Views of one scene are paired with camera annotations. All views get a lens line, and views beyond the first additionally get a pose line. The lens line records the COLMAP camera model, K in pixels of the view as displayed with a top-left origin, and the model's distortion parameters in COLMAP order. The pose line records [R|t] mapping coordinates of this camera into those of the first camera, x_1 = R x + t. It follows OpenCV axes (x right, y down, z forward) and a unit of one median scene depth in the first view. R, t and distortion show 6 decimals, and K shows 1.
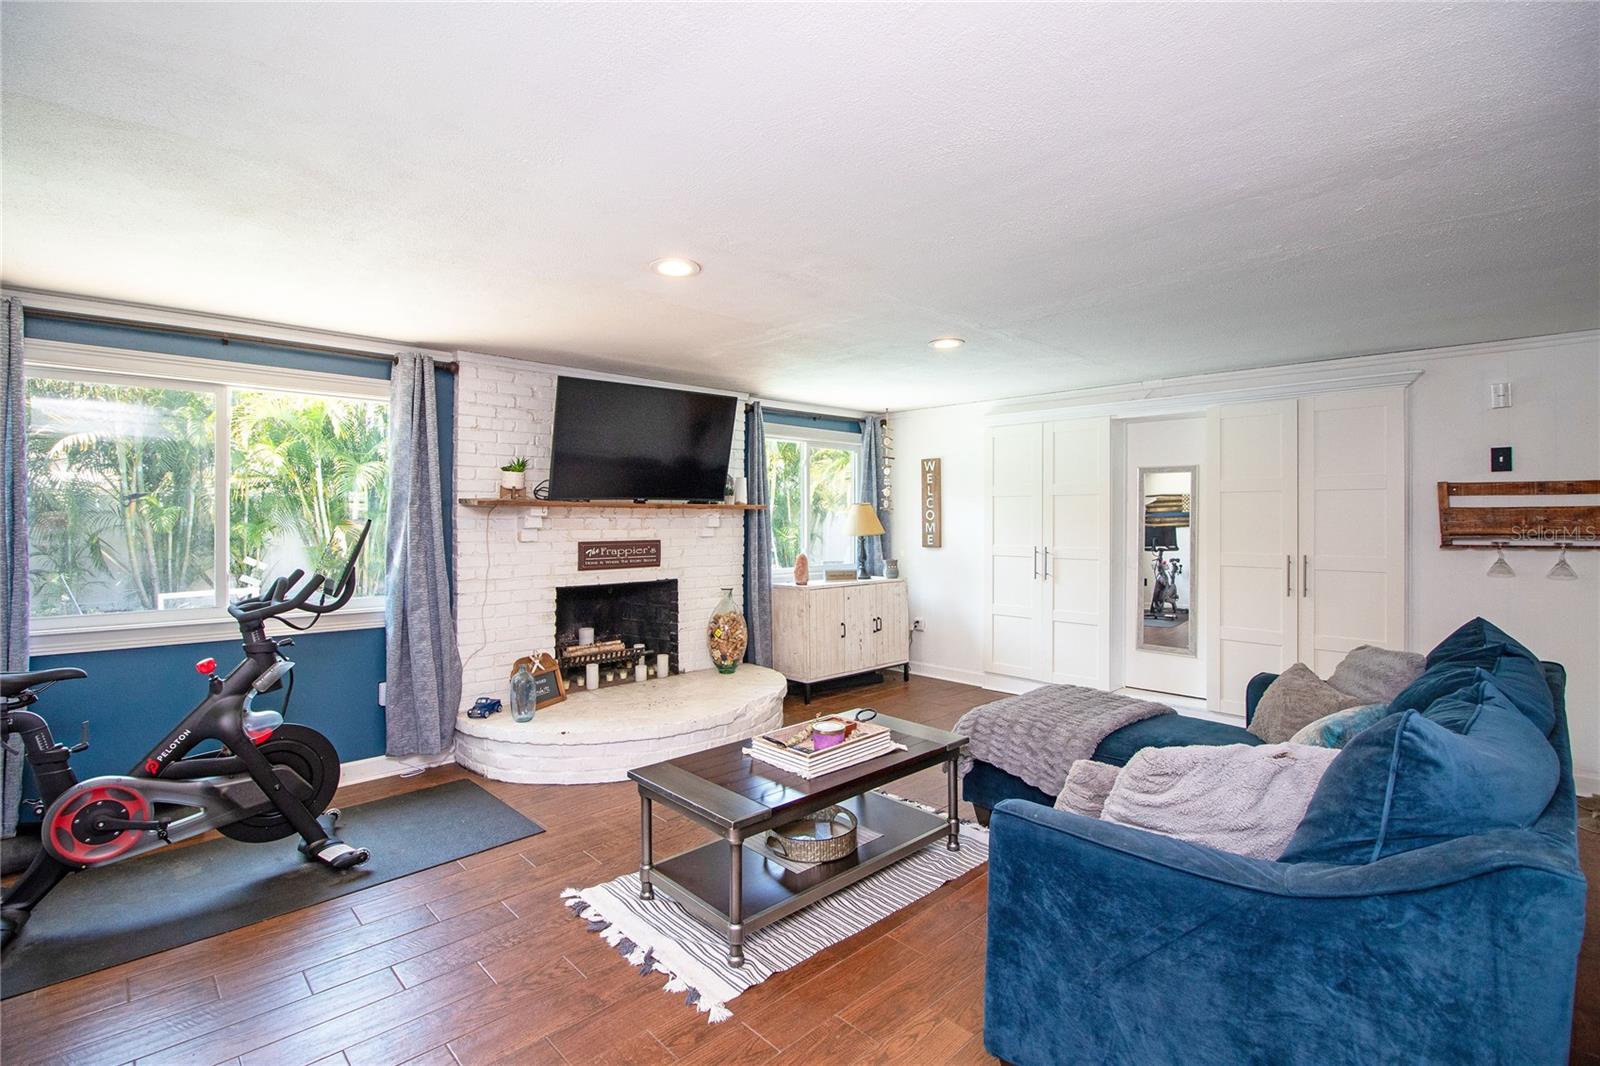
lens RADIAL K [[735.0, 0, 785.1], [0, 735.0, 516.7], [0, 0, 1]] dist [0.002510, -0.015456]
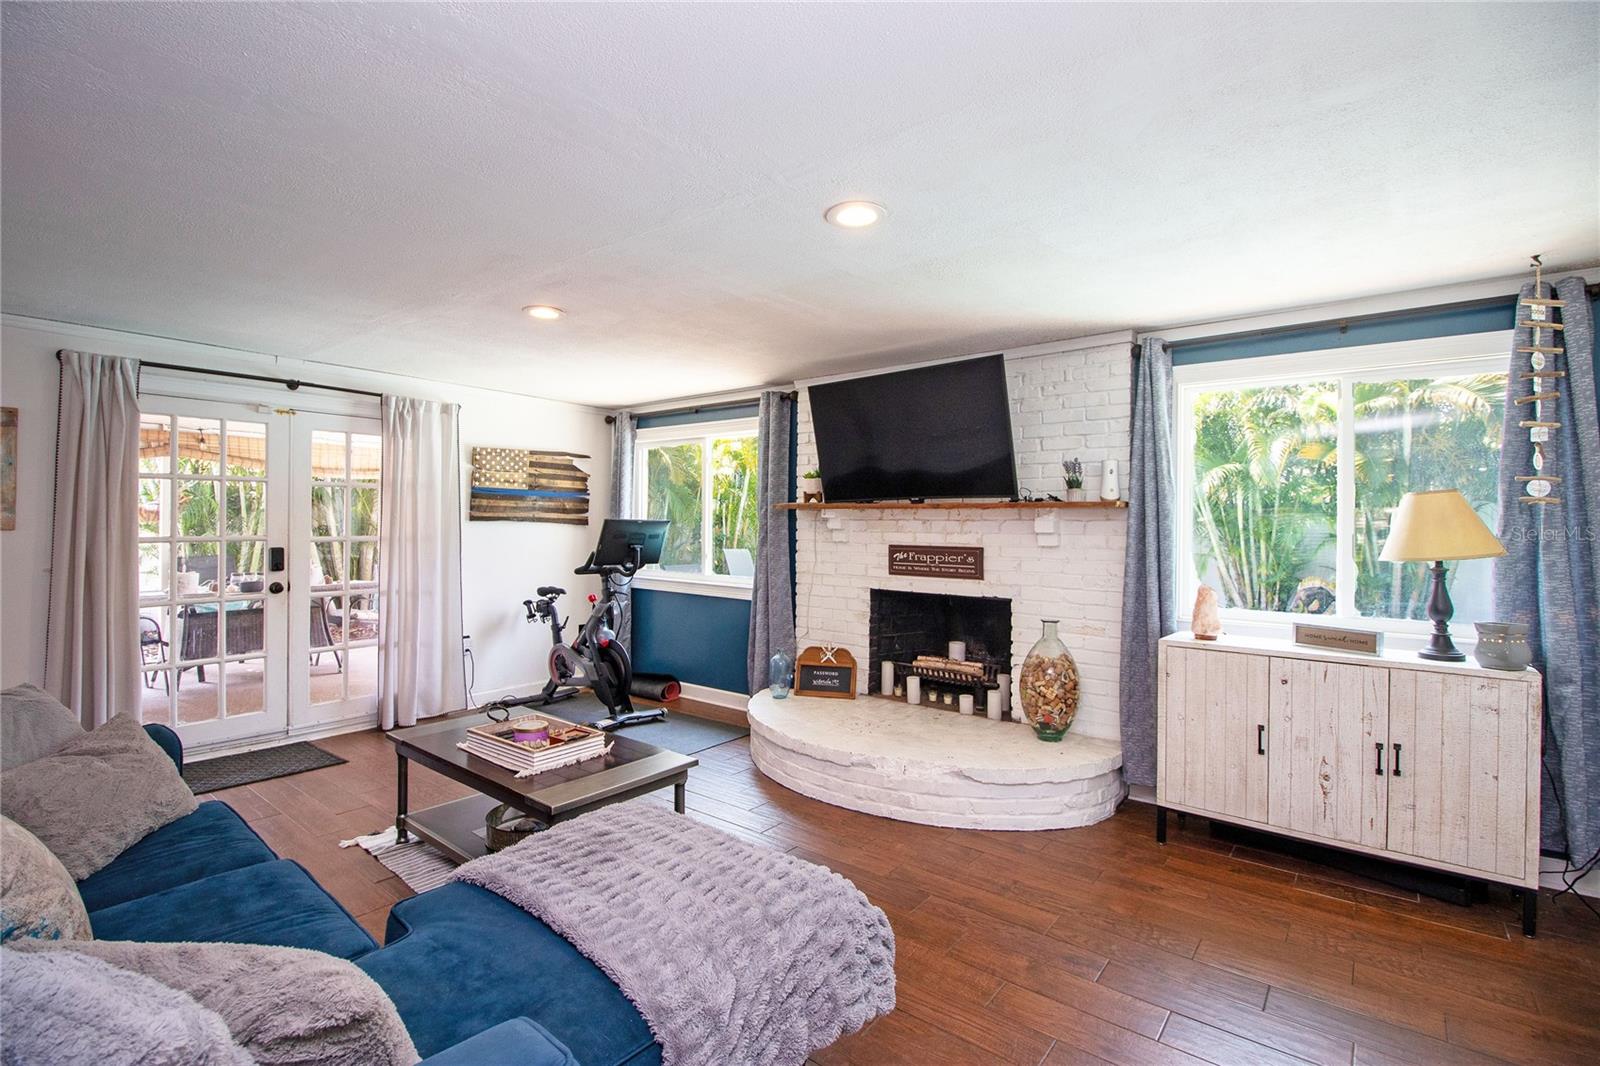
lens RADIAL K [[735.0, 0, 785.1], [0, 735.0, 516.7], [0, 0, 1]] dist [0.002510, -0.015456]
pose [[0.133031, -0.006151, -0.991093, 0.650592], [-0.004852, 0.999965, -0.006857, 0.004509], [0.991100, 0.005721, 0.132997, 0.719081]]
